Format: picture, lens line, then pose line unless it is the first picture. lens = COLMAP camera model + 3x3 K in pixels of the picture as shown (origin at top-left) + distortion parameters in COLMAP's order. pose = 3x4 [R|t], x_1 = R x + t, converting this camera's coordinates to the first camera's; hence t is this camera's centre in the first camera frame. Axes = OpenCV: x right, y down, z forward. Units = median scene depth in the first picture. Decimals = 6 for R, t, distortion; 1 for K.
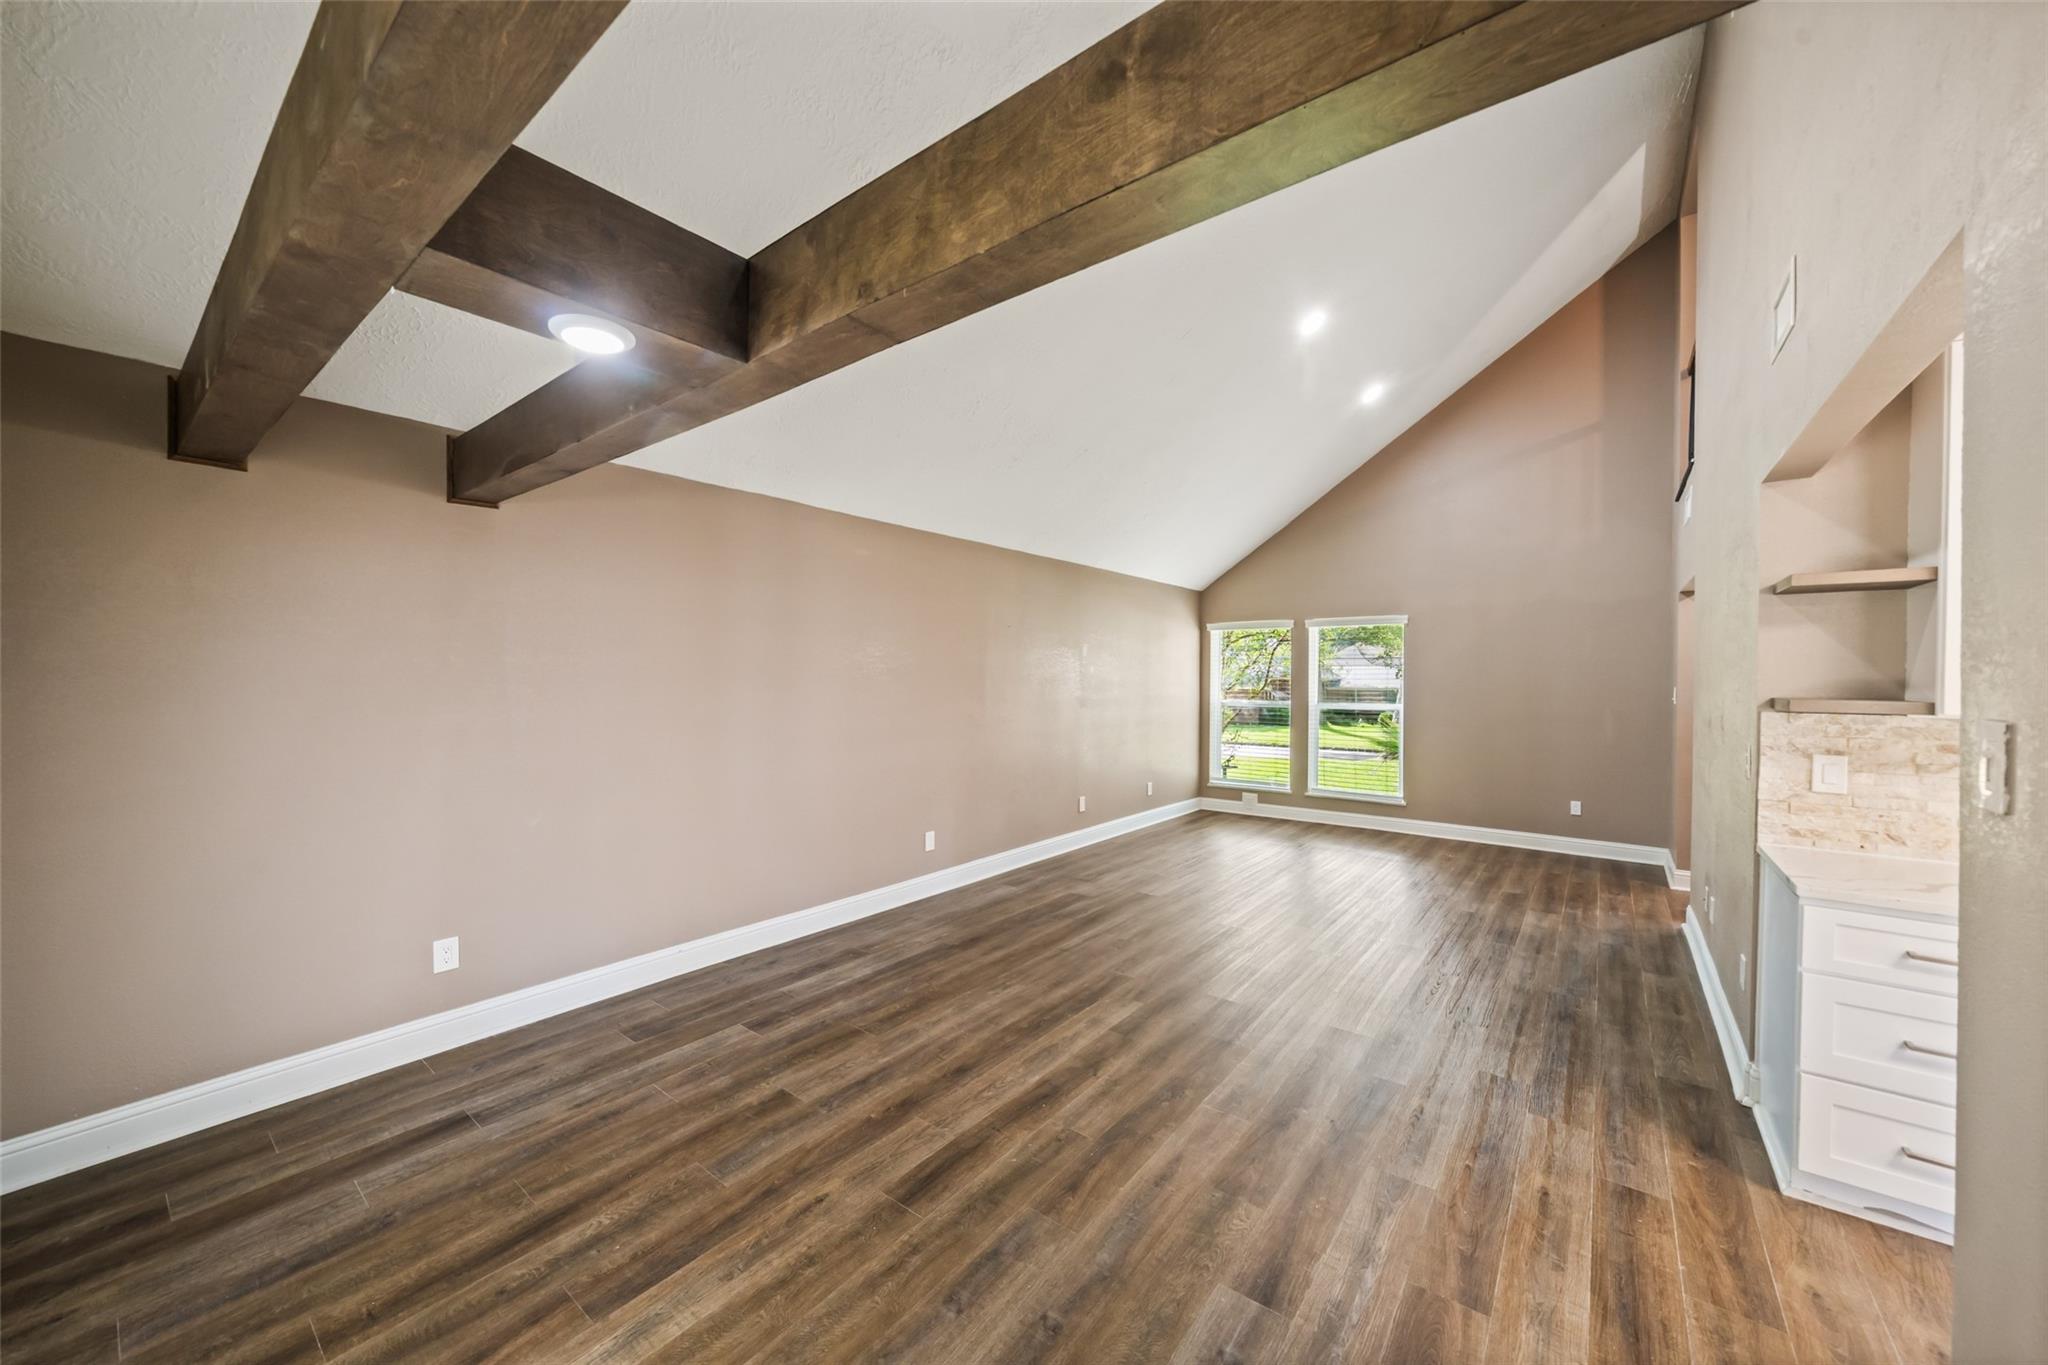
lens RADIAL K [[738.5, 0, 1031.7], [0, 738.5, 675.8], [0, 0, 1]] dist [-0.003769, -0.000058]
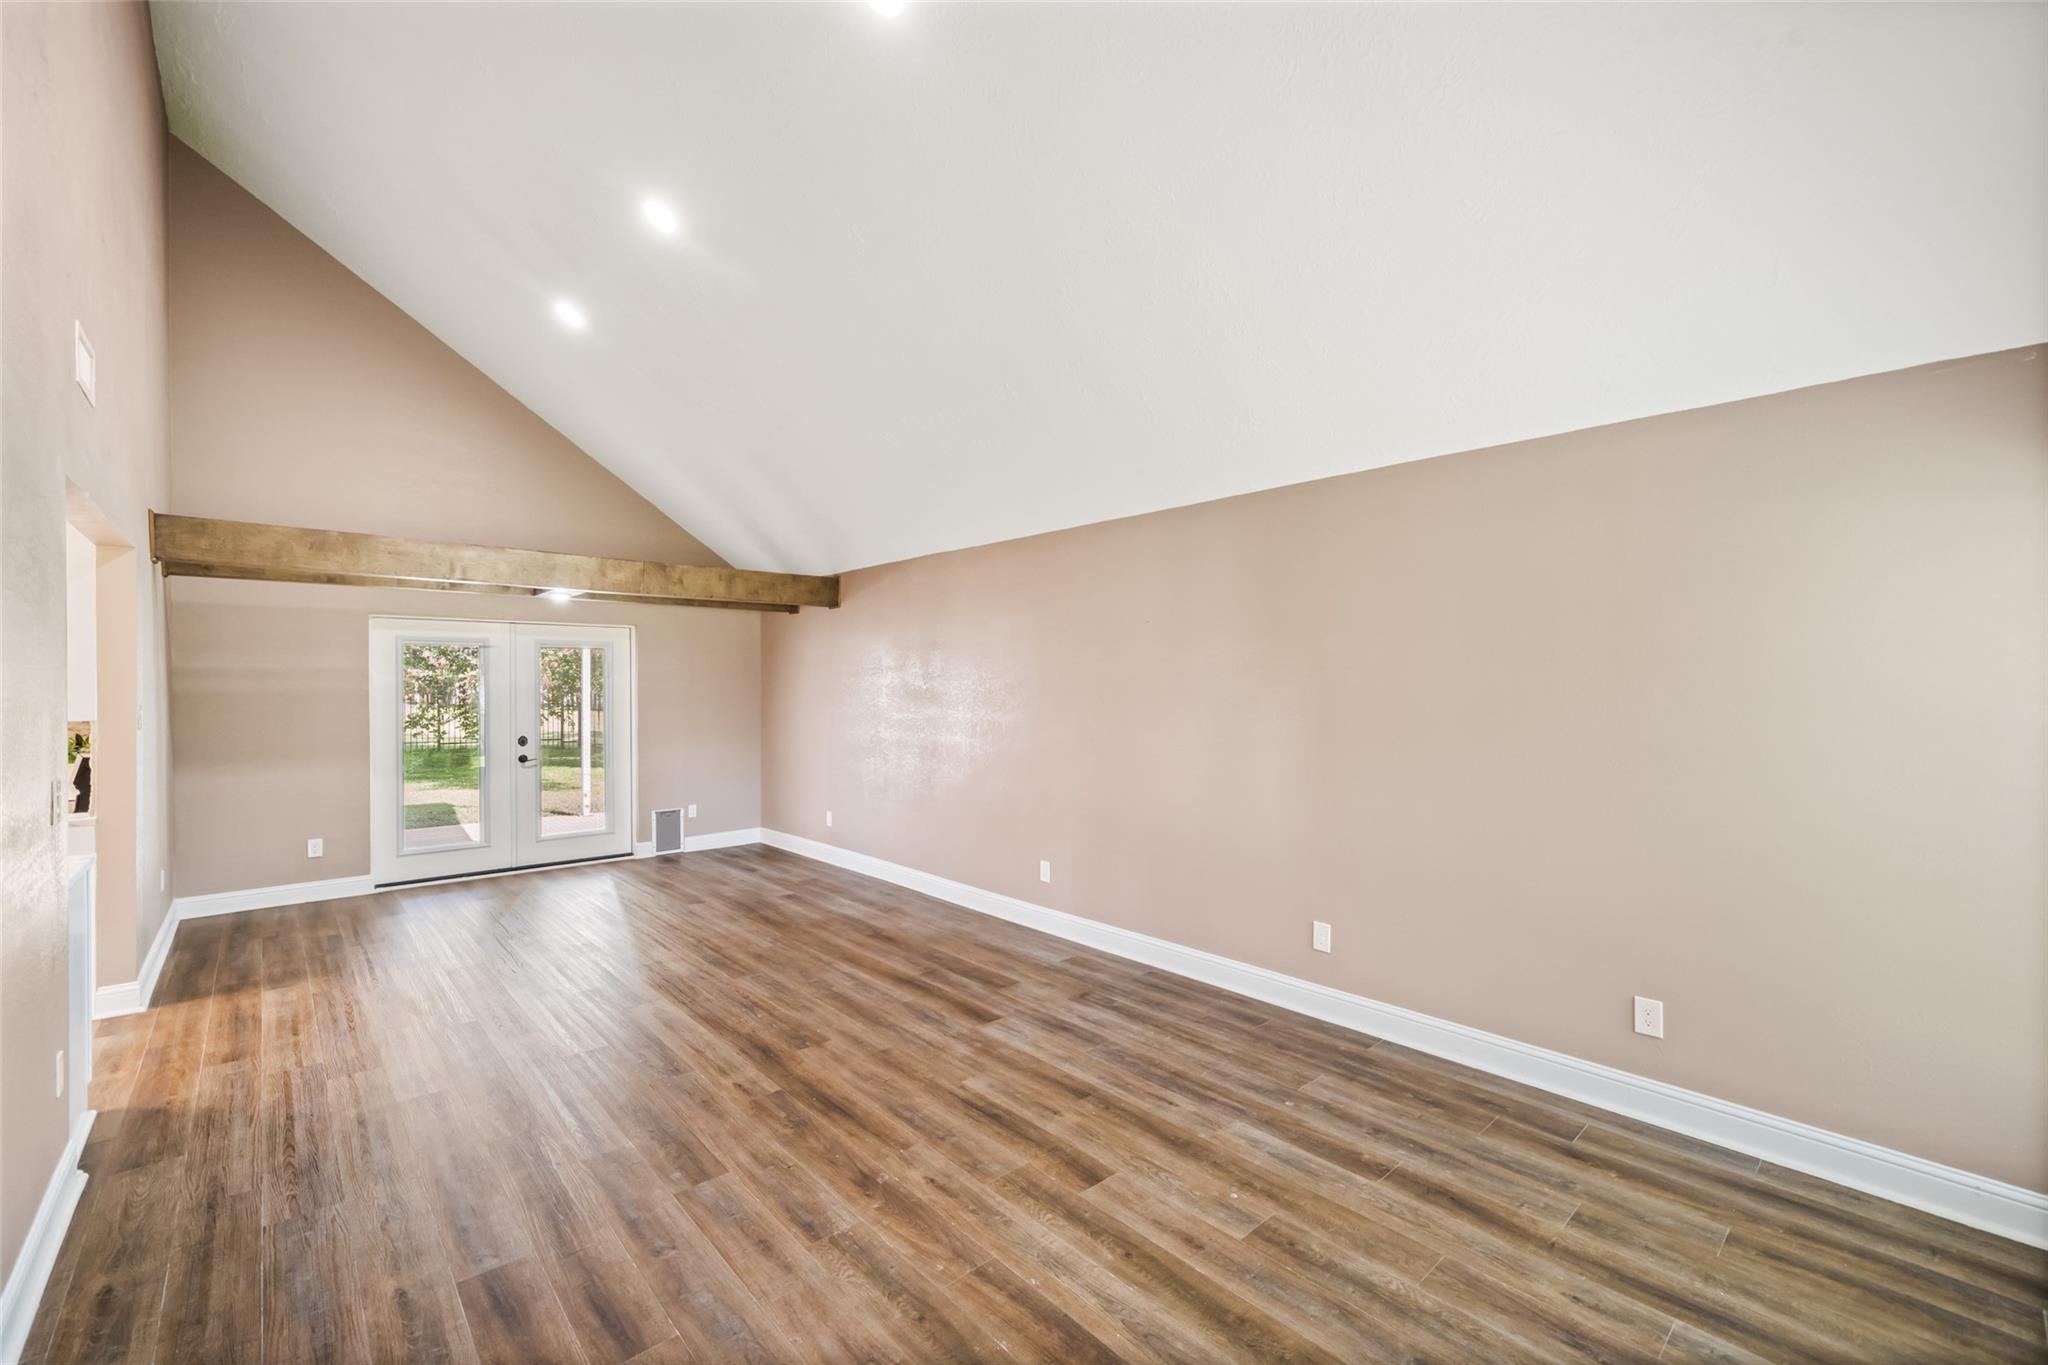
lens RADIAL K [[849.3, 0, 1027.2], [0, 849.3, 647.3], [0, 0, 1]] dist [0.003641, -0.000307]
pose [[-0.177730, -0.046851, -0.982963, 1.517509], [-0.000627, 0.998871, -0.047496, -0.005241], [0.984079, -0.007825, -0.177558, 1.939486]]
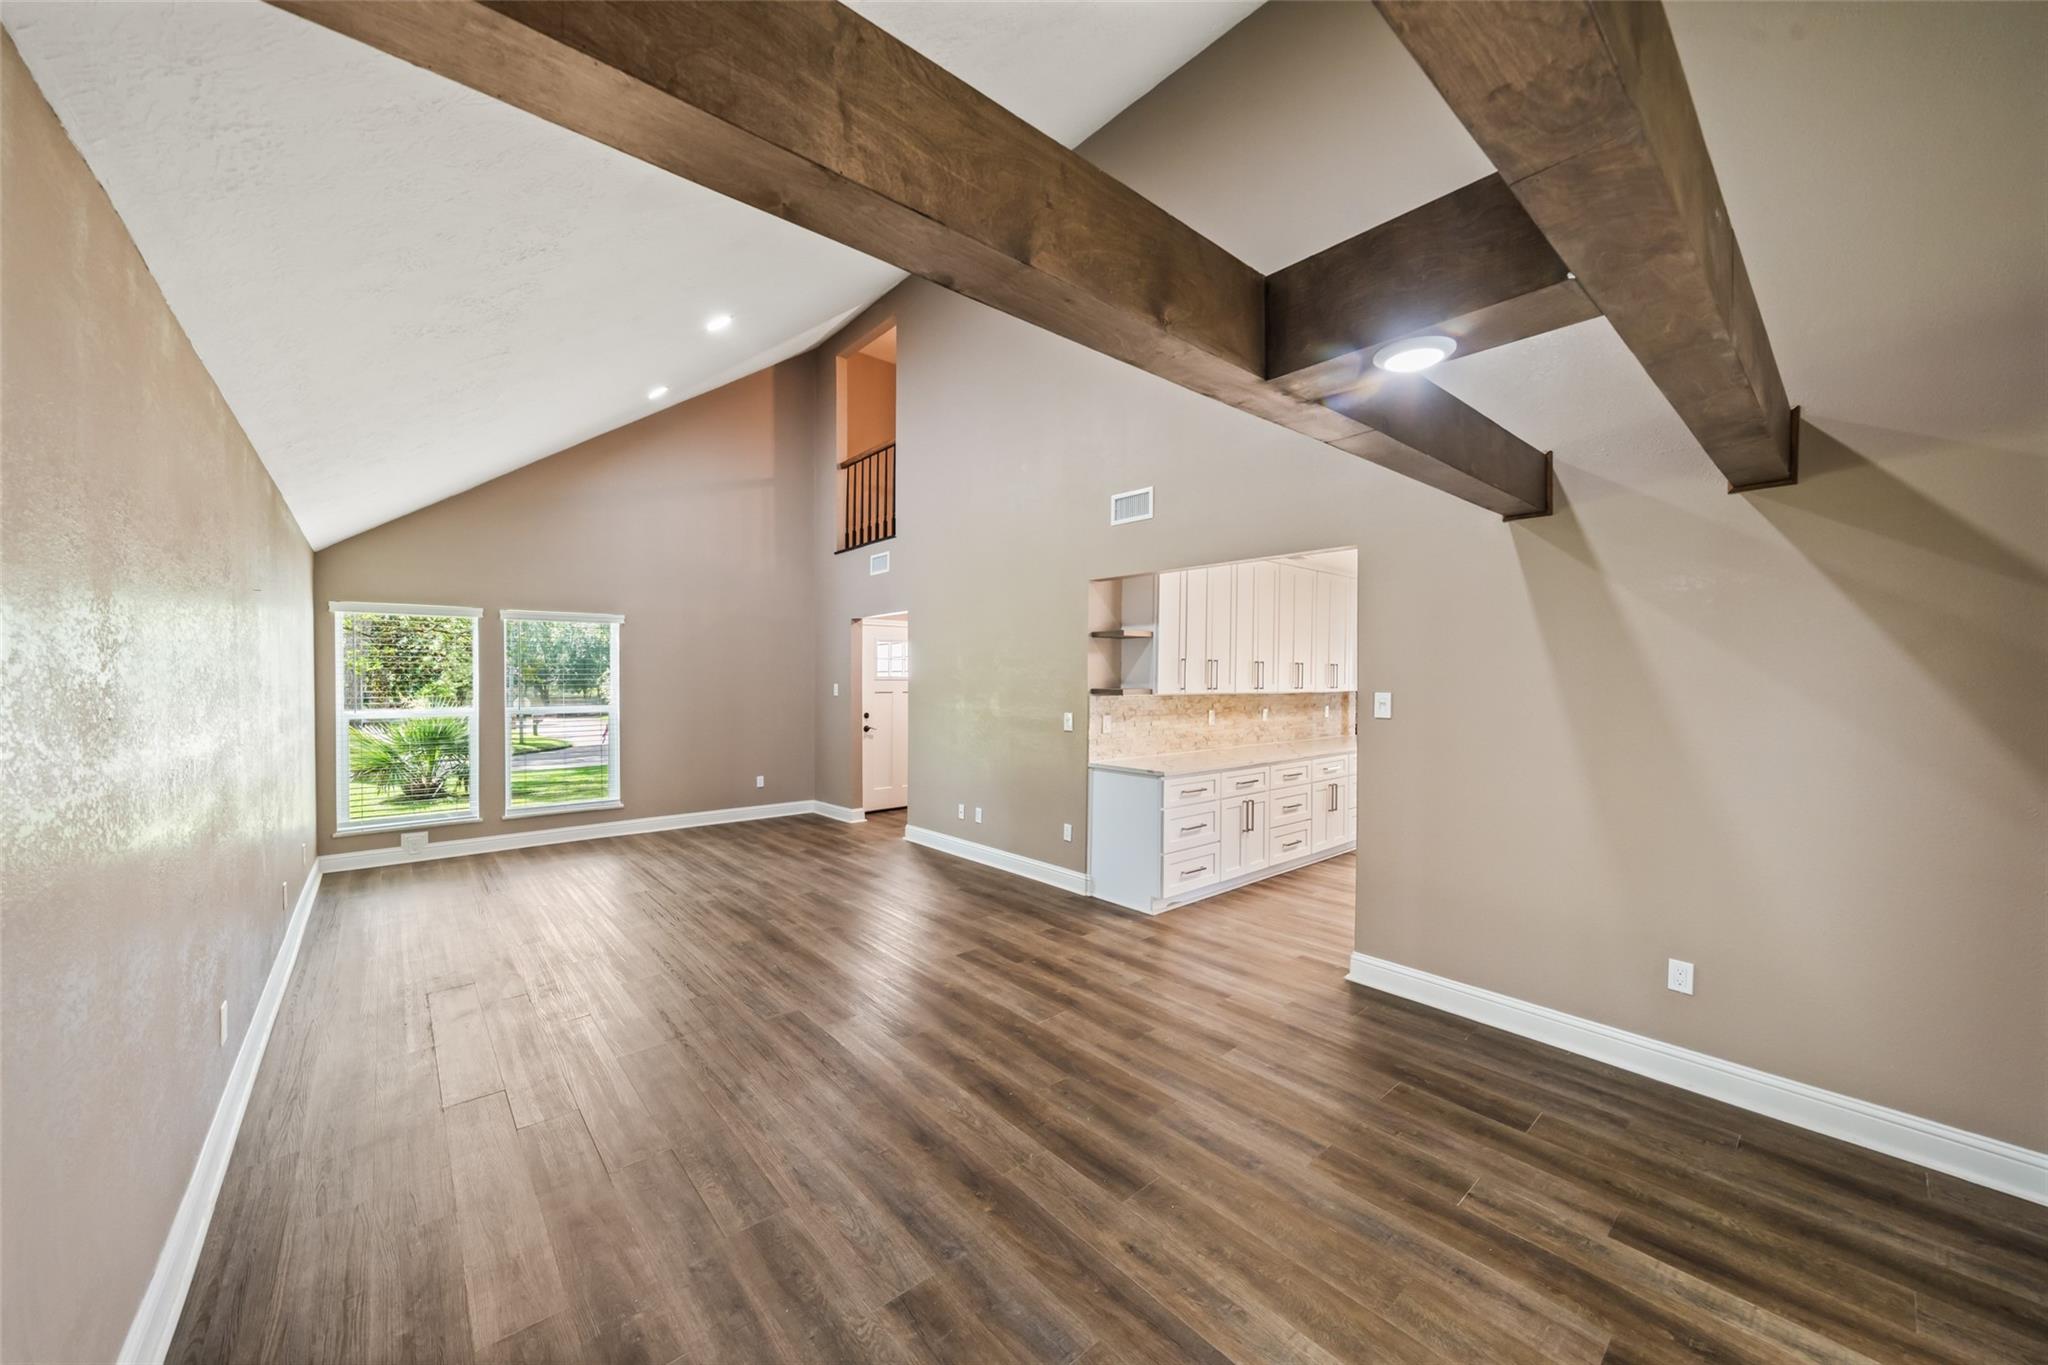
lens RADIAL K [[738.5, 0, 1020.5], [0, 738.5, 677.5], [0, 0, 1]] dist [-0.003769, -0.000058]
pose [[0.206570, -0.005631, 0.978416, -0.833055], [0.000015, 0.999983, 0.005752, -0.010327], [-0.978432, -0.001173, 0.206566, 0.643731]]
